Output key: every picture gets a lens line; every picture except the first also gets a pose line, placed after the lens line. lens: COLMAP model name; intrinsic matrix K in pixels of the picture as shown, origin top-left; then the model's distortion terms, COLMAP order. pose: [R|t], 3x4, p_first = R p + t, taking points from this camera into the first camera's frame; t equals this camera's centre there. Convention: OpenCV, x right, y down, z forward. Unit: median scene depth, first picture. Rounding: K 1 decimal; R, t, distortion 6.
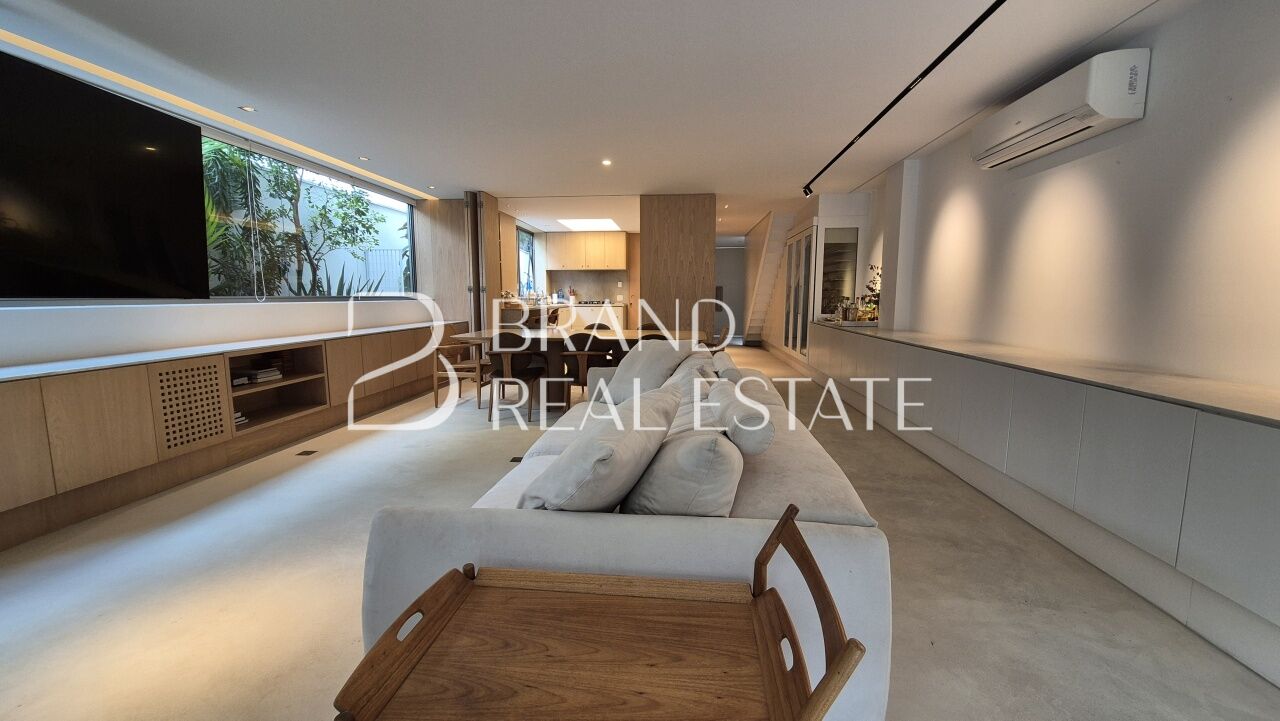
lens RADIAL K [[523.7, 0, 633.3], [0, 523.7, 363.0], [0, 0, 1]] dist [0.000035, 0.000059]
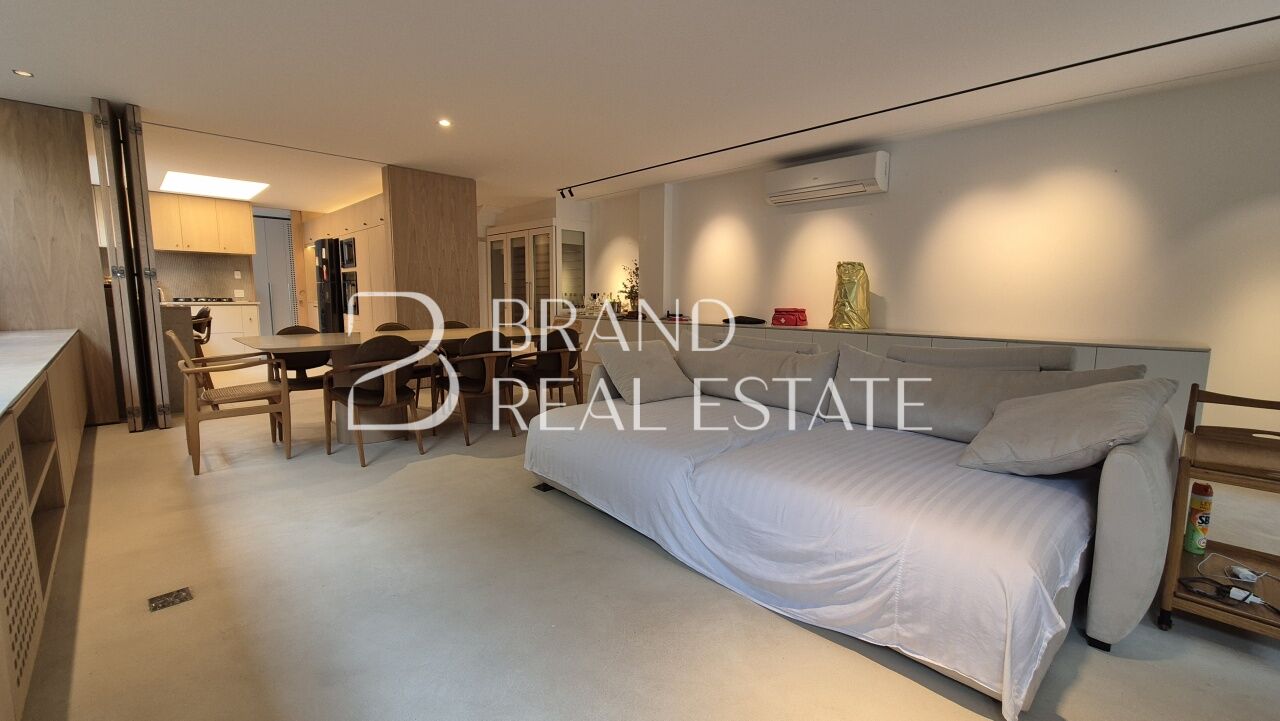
lens RADIAL K [[523.7, 0, 634.5], [0, 523.7, 358.1], [0, 0, 1]] dist [0.000035, 0.000059]
pose [[0.641301, -0.082308, 0.762862, -0.597996], [0.092120, 0.995298, 0.029946, -0.017687], [-0.761739, 0.051070, 0.645868, 0.312136]]
